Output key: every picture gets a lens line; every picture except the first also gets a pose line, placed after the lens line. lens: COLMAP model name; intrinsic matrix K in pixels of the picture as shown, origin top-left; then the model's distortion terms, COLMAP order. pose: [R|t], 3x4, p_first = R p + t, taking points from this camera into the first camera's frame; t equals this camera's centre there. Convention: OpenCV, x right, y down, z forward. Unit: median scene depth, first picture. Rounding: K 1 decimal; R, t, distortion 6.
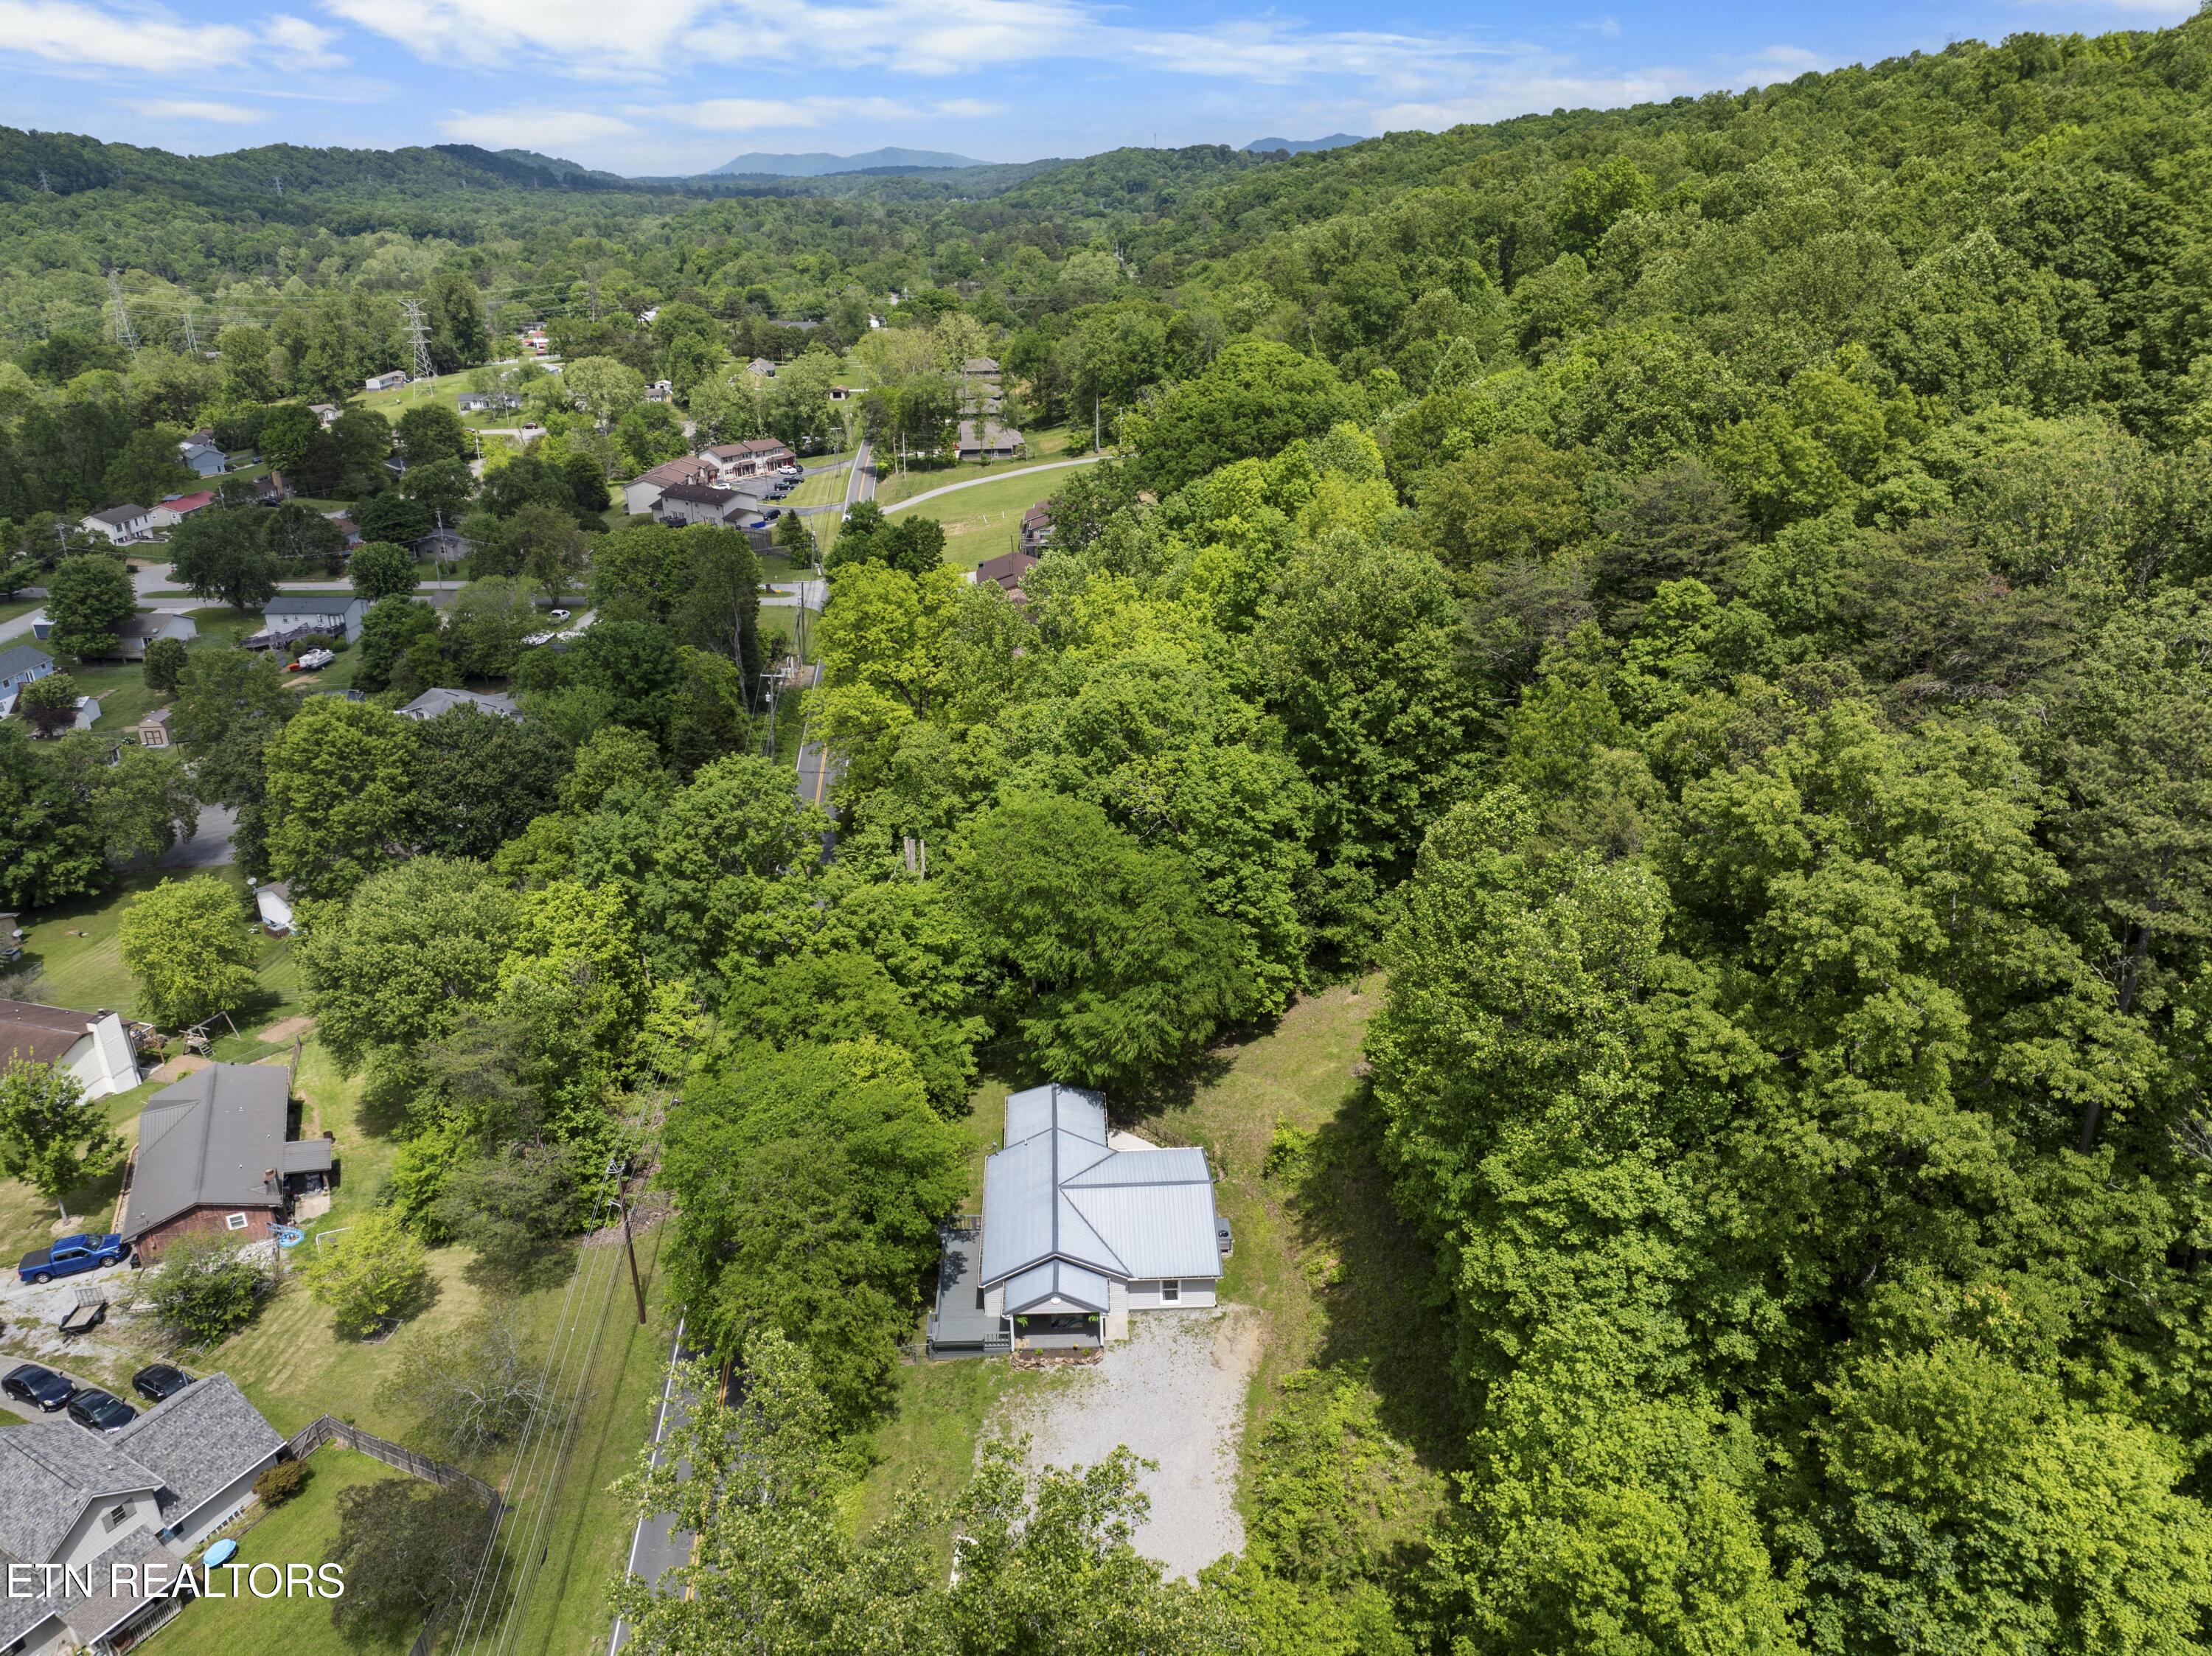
lens RADIAL K [[1560.7, 0, 1108.8], [0, 1560.7, 823.0], [0, 0, 1]] dist [-0.047571, 0.015968]
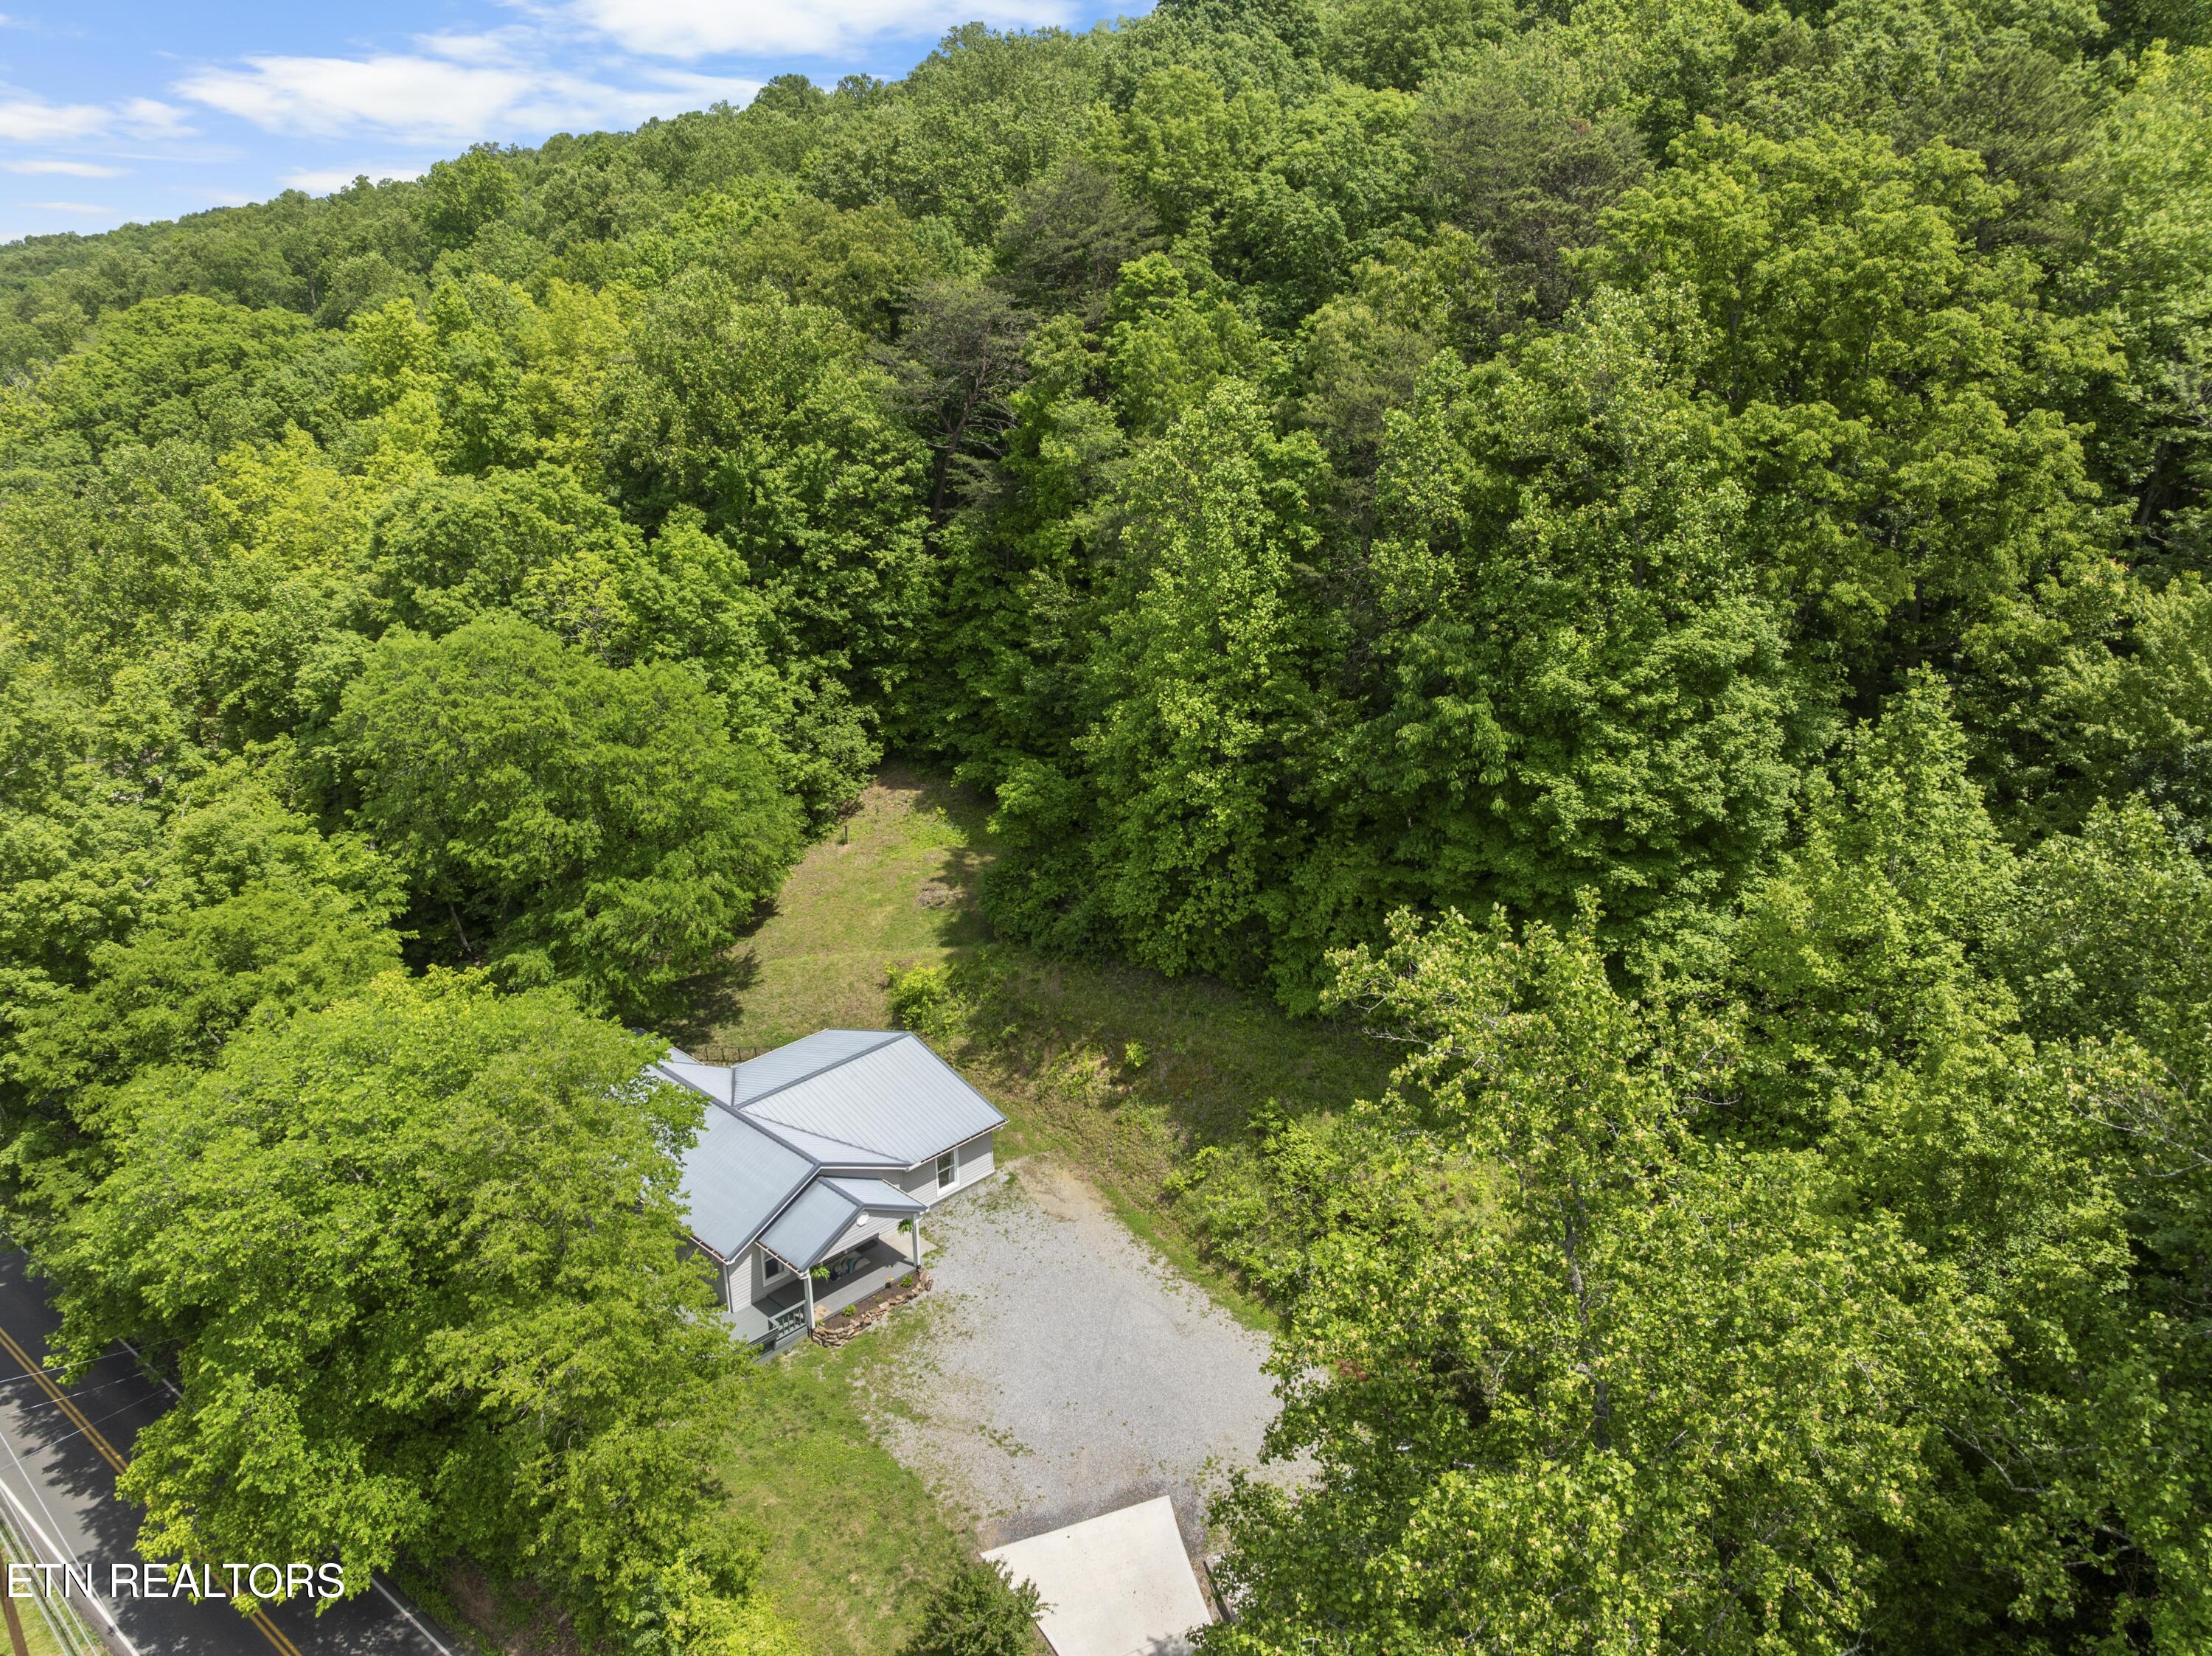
lens RADIAL K [[1560.7, 0, 1104.6], [0, 1560.7, 822.7], [0, 0, 1]] dist [-0.047571, 0.015968]
pose [[0.717887, -0.218175, 0.661088, -0.293785], [0.270136, 0.962515, 0.024307, 0.122808], [-0.641611, 0.161134, 0.749914, 0.319120]]
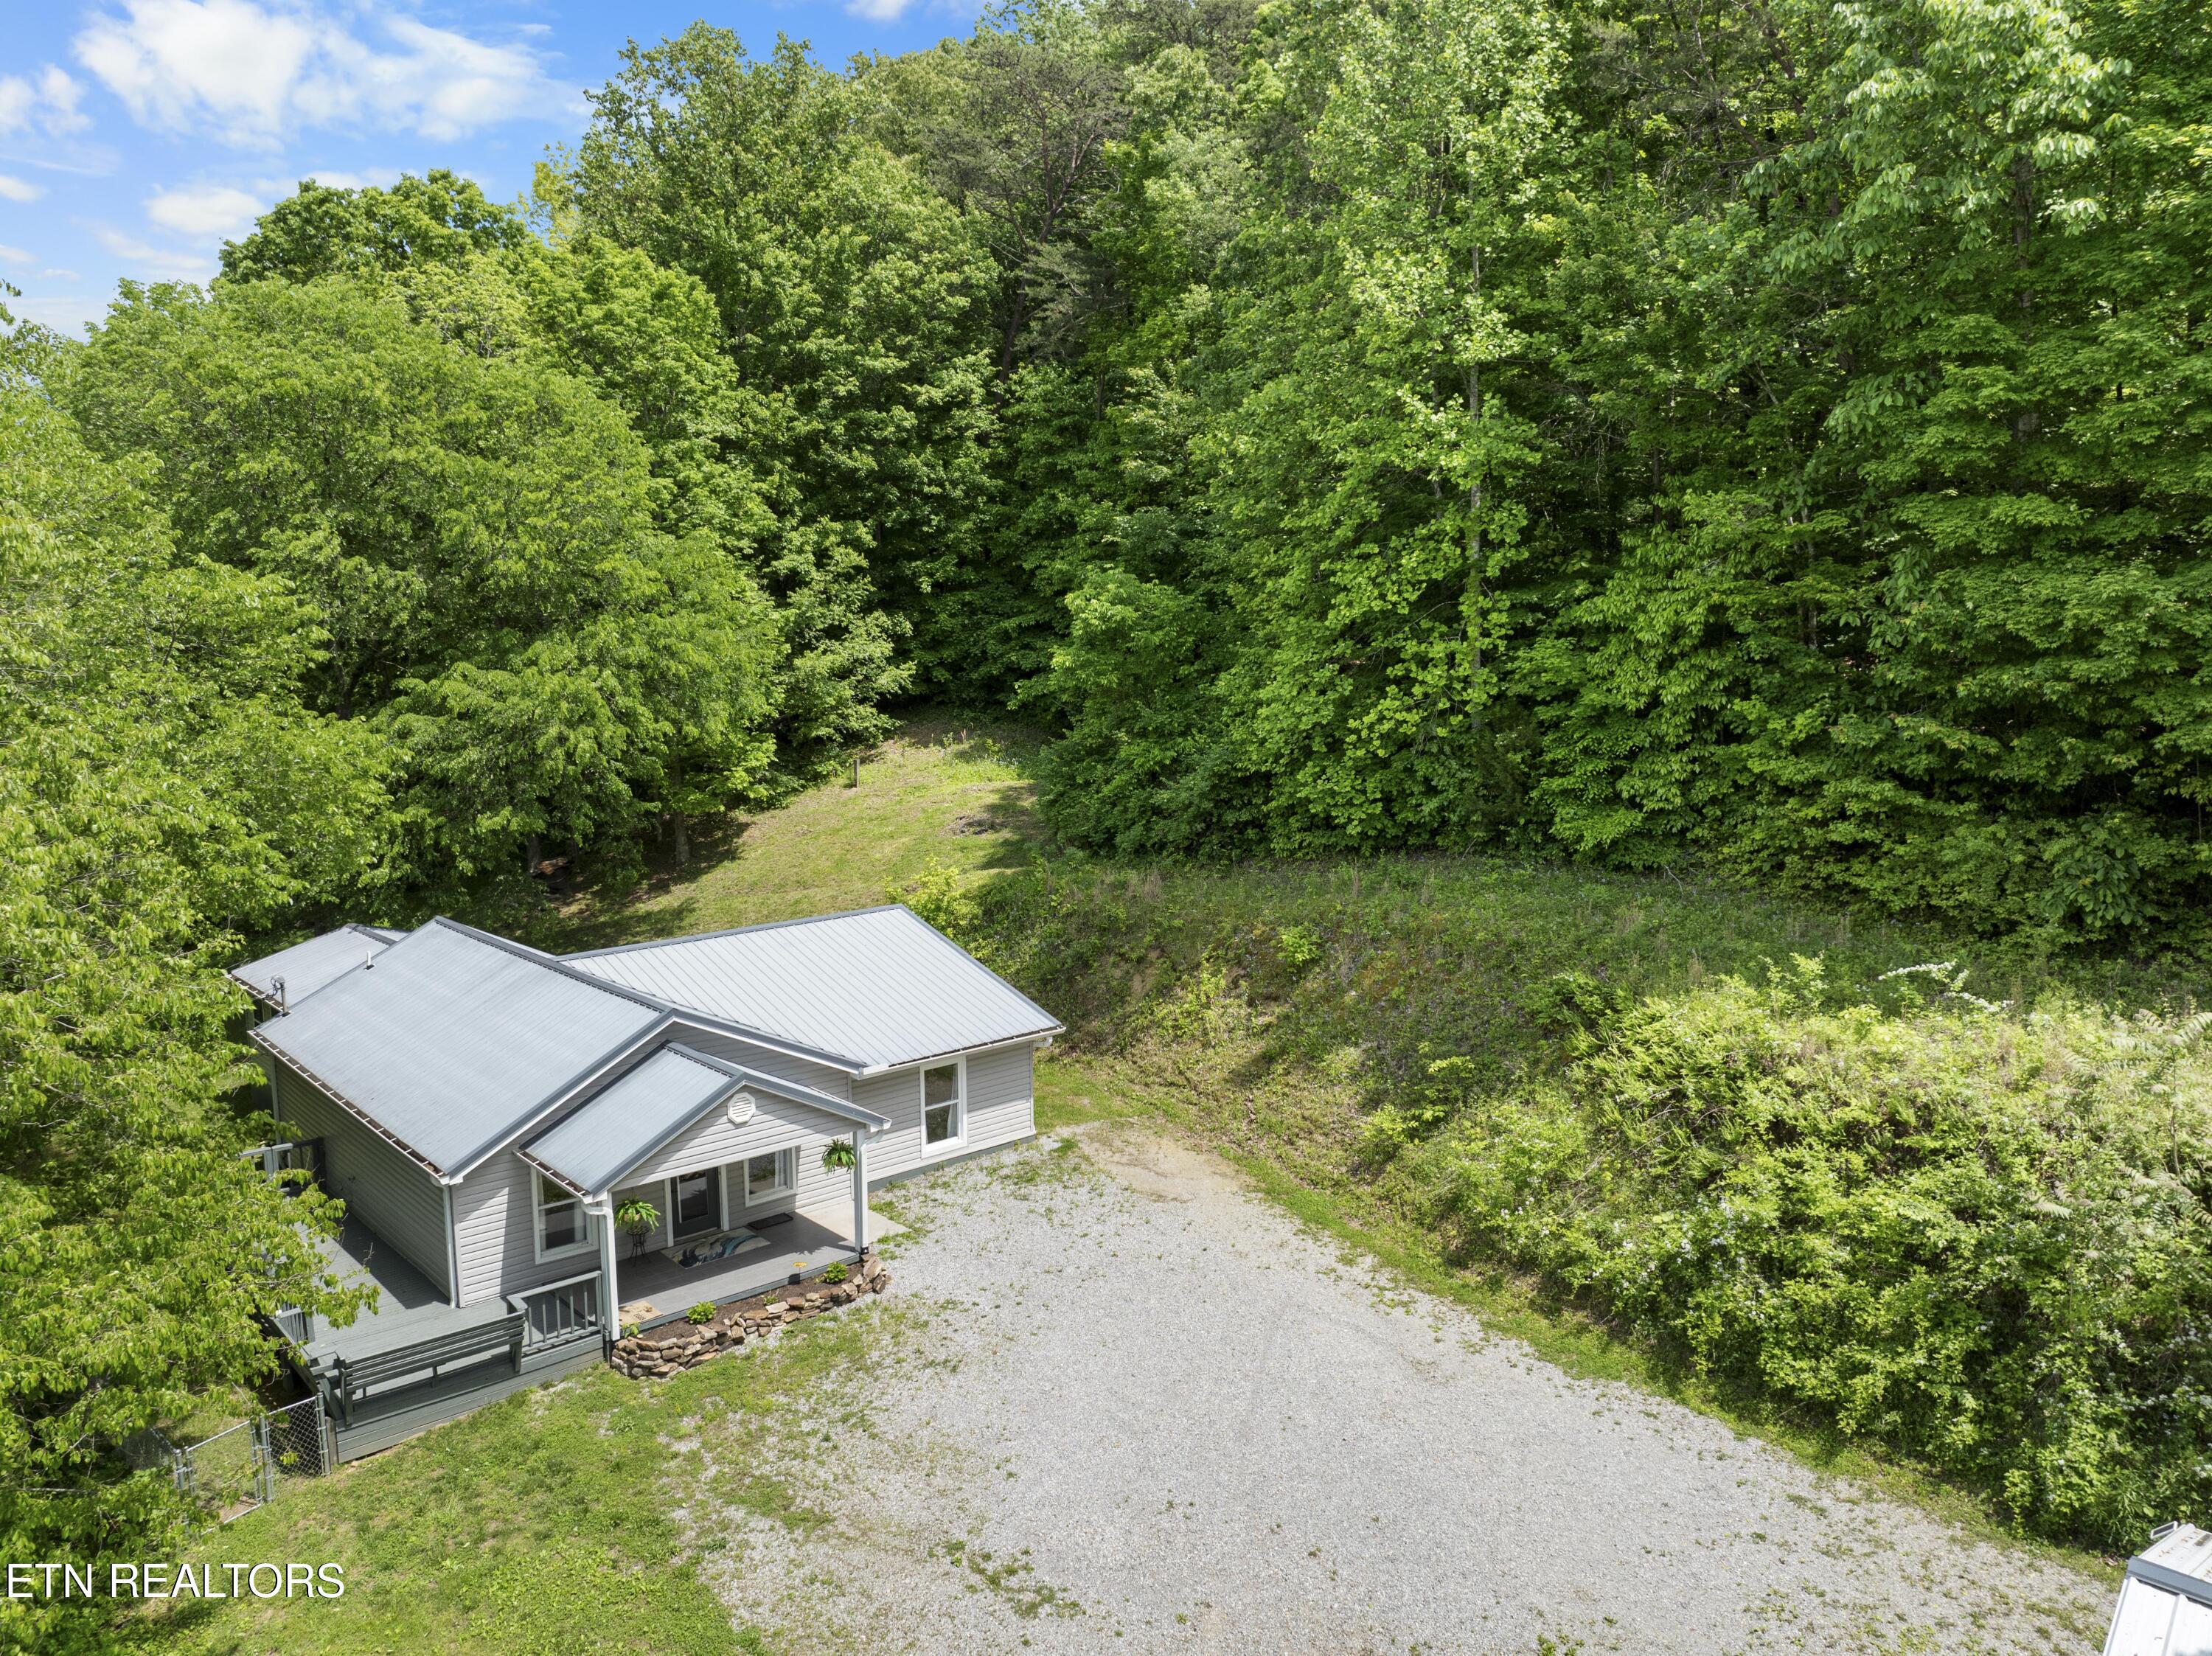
lens RADIAL K [[1560.7, 0, 1102.7], [0, 1560.7, 827.7], [0, 0, 1]] dist [-0.047571, 0.015968]
pose [[0.762906, -0.074384, 0.642216, -0.142650], [0.246645, 0.951716, -0.182764, 0.263077], [-0.597613, 0.297831, 0.744416, 0.560373]]
